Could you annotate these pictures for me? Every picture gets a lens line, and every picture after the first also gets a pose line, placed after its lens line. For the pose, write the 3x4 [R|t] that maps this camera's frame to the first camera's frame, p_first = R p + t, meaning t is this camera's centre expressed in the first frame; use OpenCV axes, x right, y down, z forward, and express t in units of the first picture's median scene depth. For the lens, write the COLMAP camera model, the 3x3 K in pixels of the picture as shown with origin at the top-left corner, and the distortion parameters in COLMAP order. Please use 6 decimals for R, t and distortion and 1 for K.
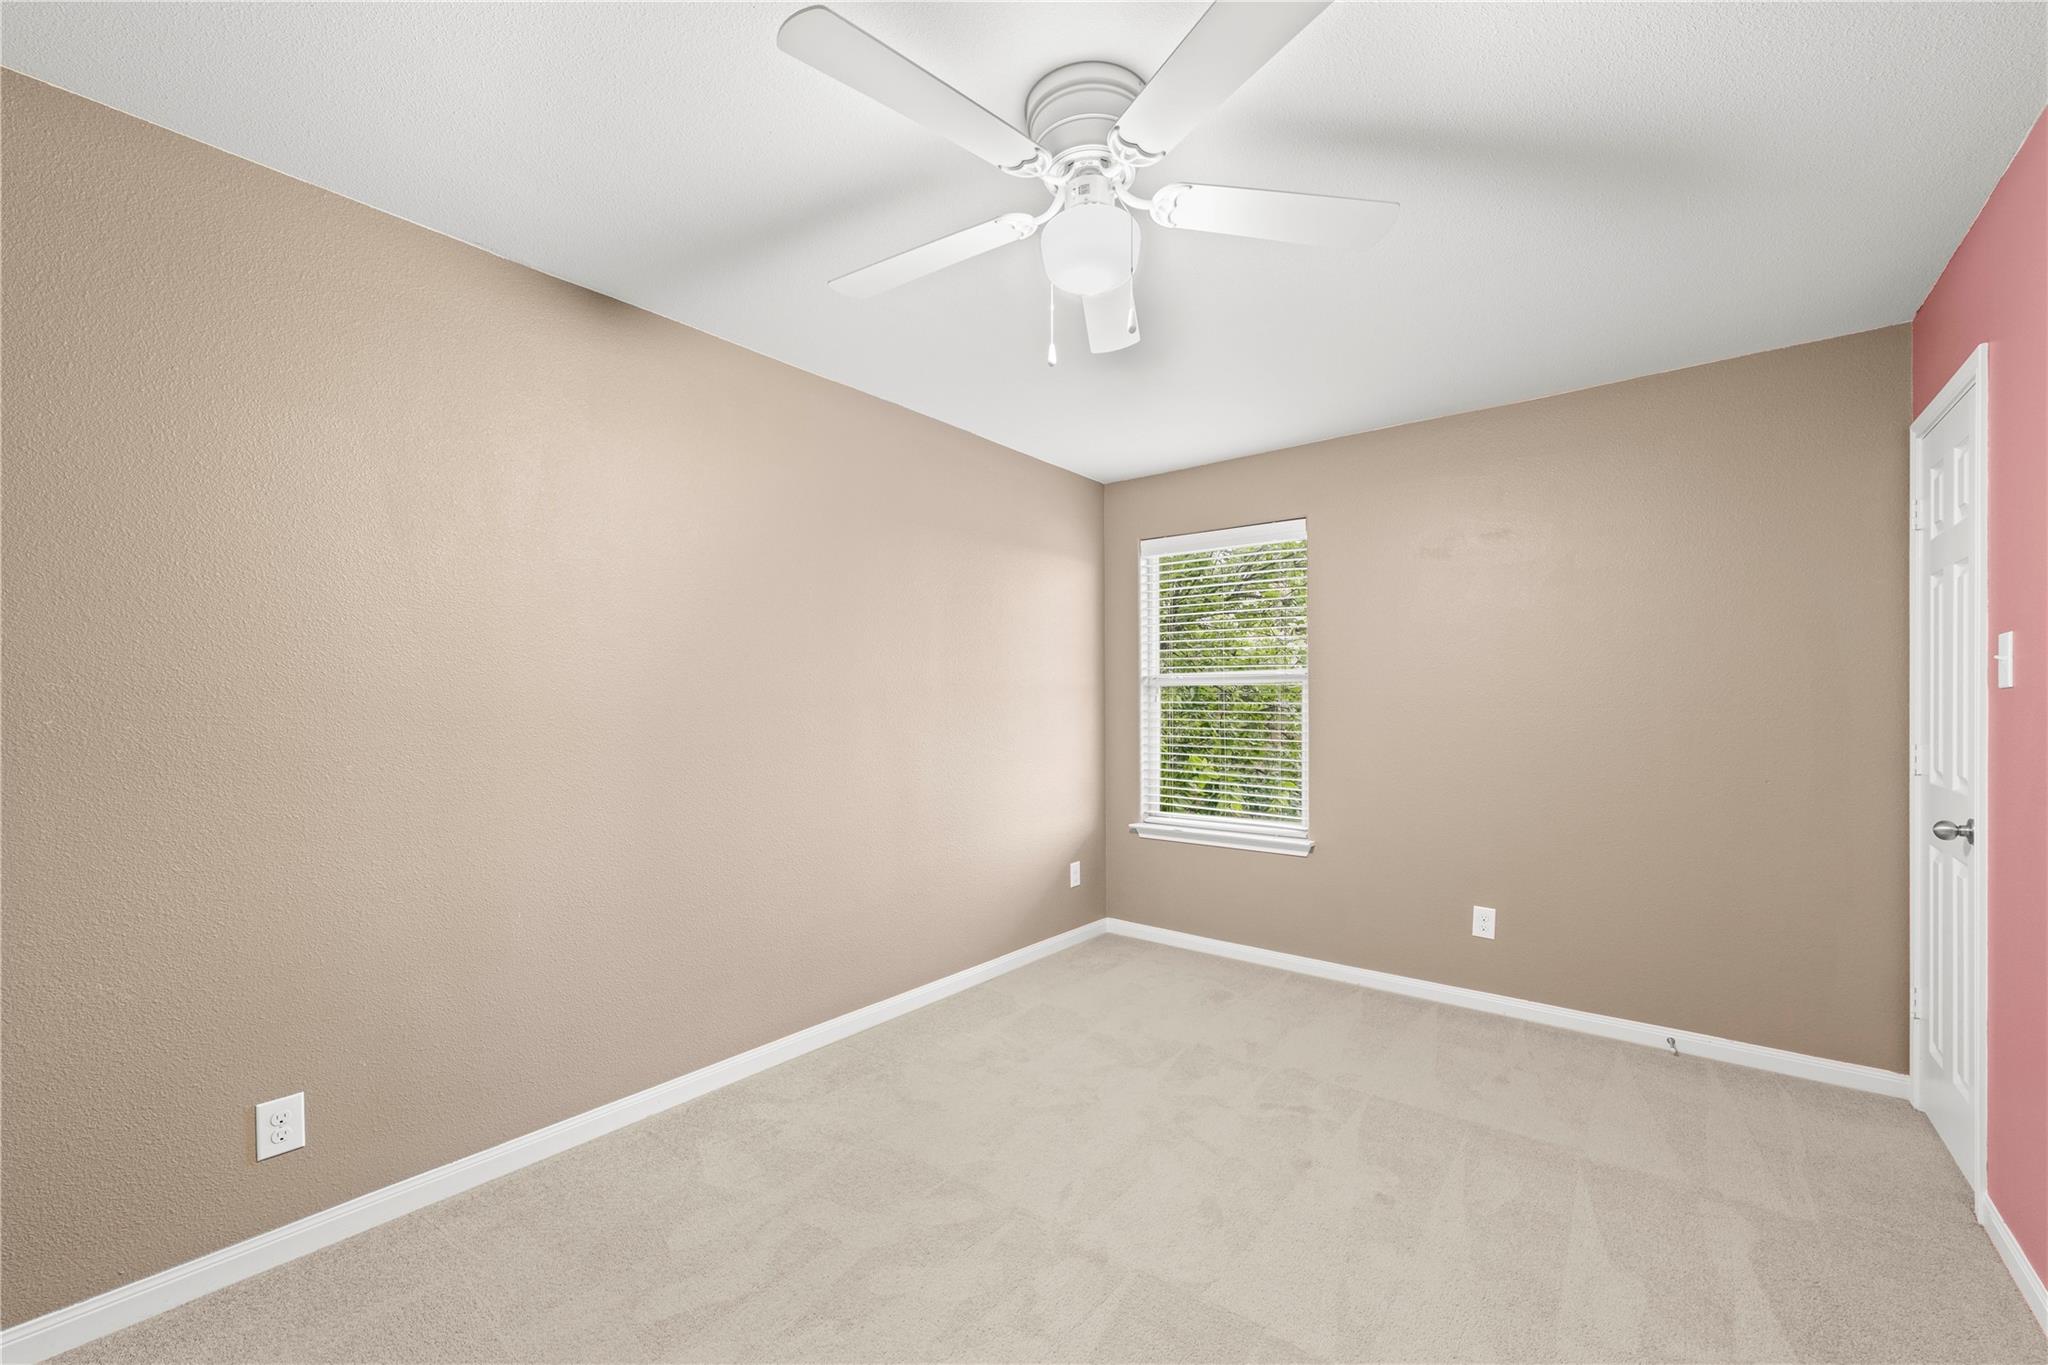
lens RADIAL K [[818.4, 0, 1036.0], [0, 818.4, 706.2], [0, 0, 1]] dist [-0.000714, 0.000134]
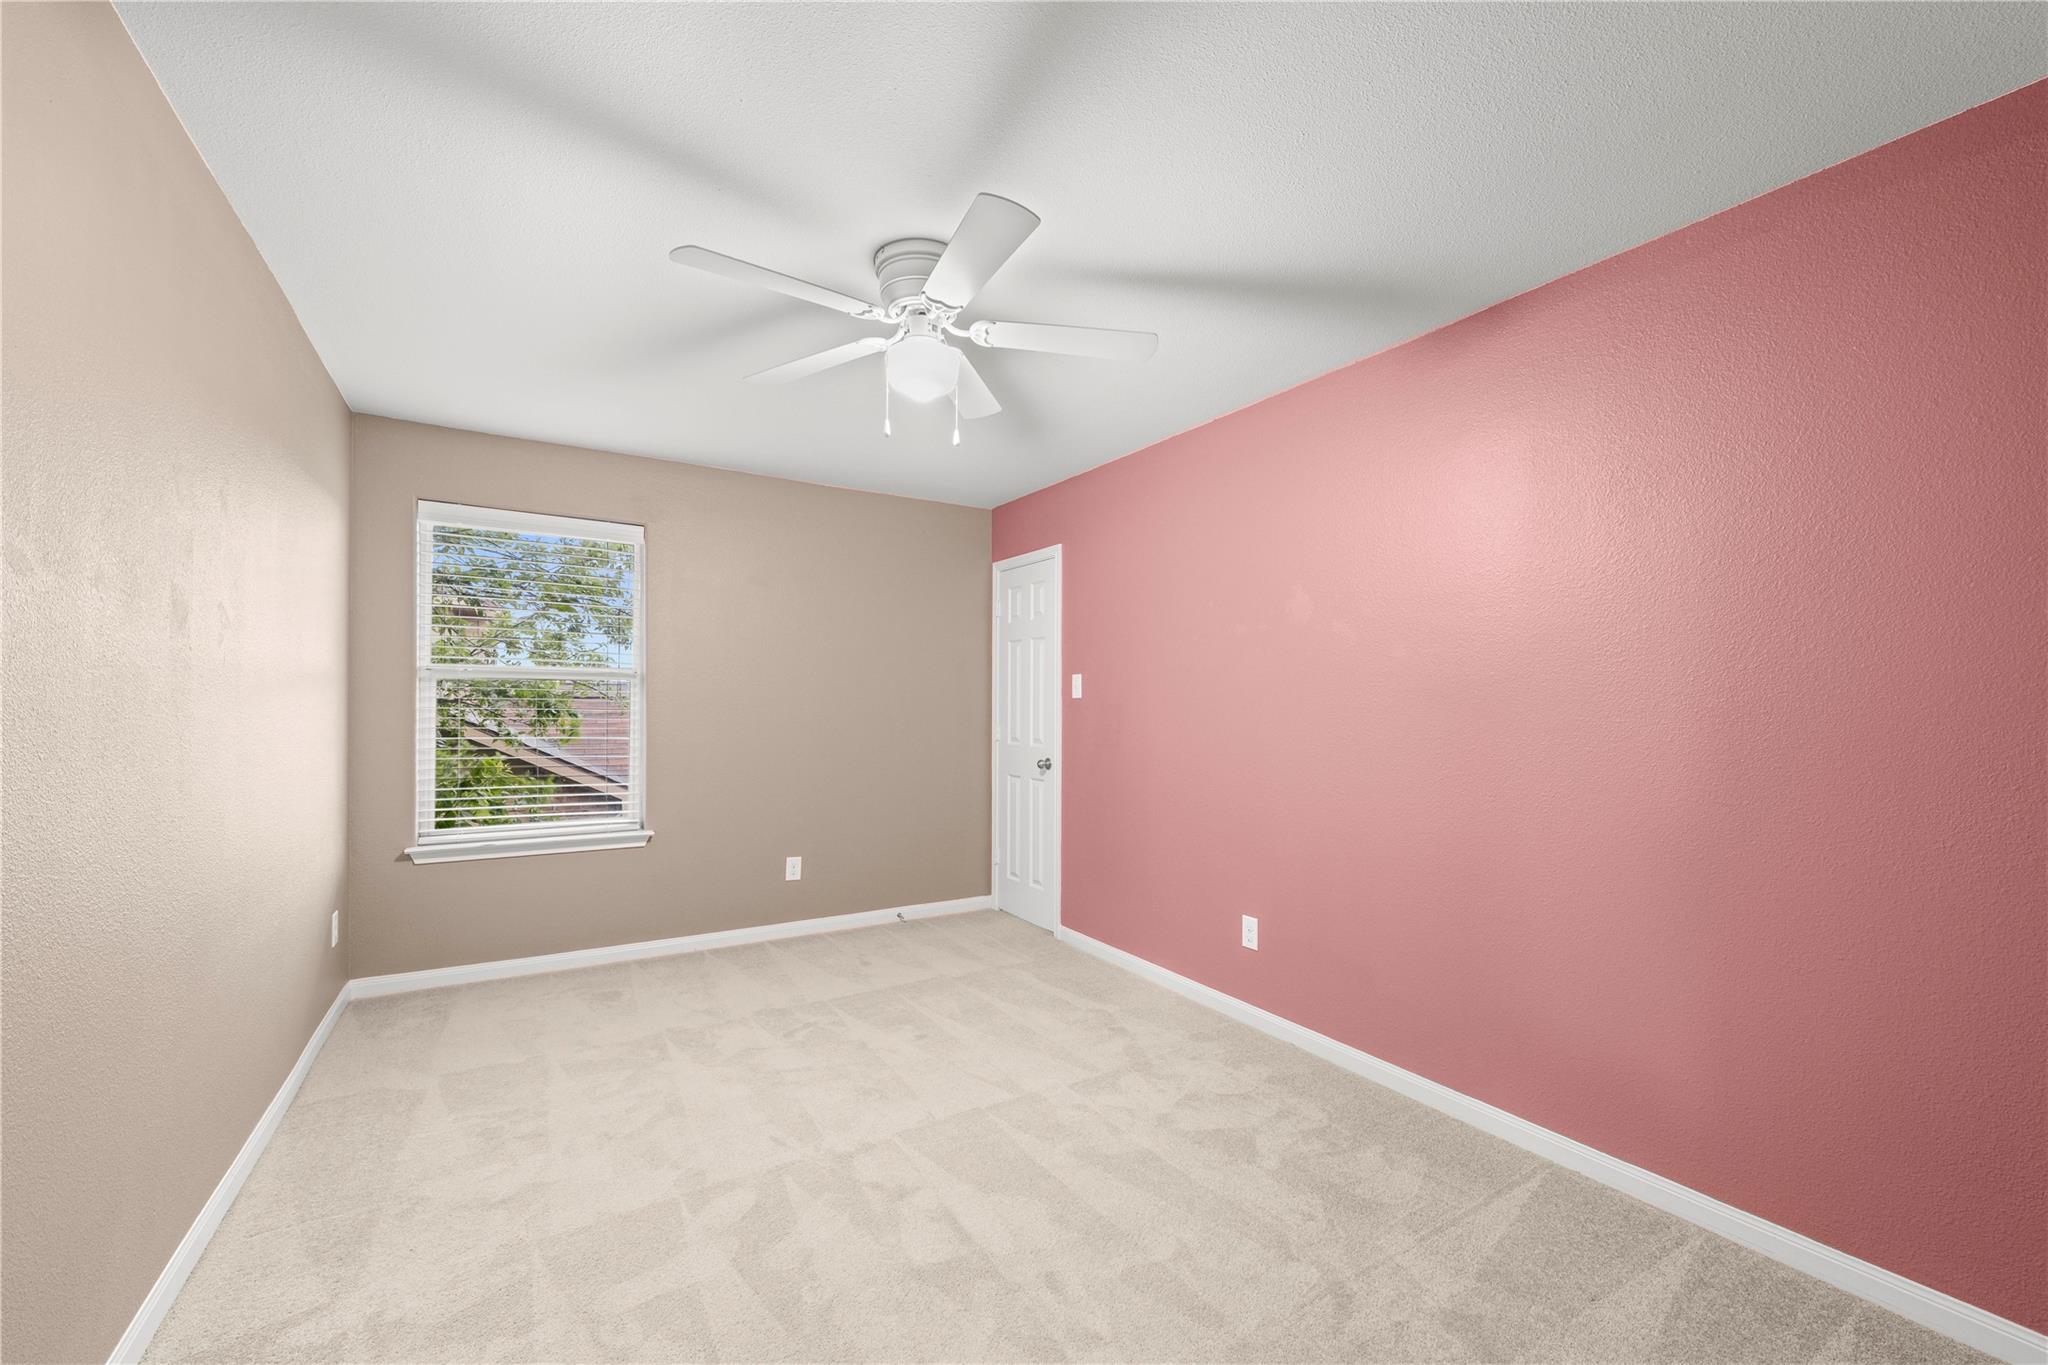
lens RADIAL K [[860.8, 0, 1024.0], [0, 860.8, 682.5], [0, 0, 1]] dist [-0.000143, 0.000008]
pose [[0.321463, 0.024239, 0.946612, -0.757940], [-0.007118, 0.999706, -0.023181, -0.007228], [-0.946895, 0.000714, 0.321541, 0.233635]]
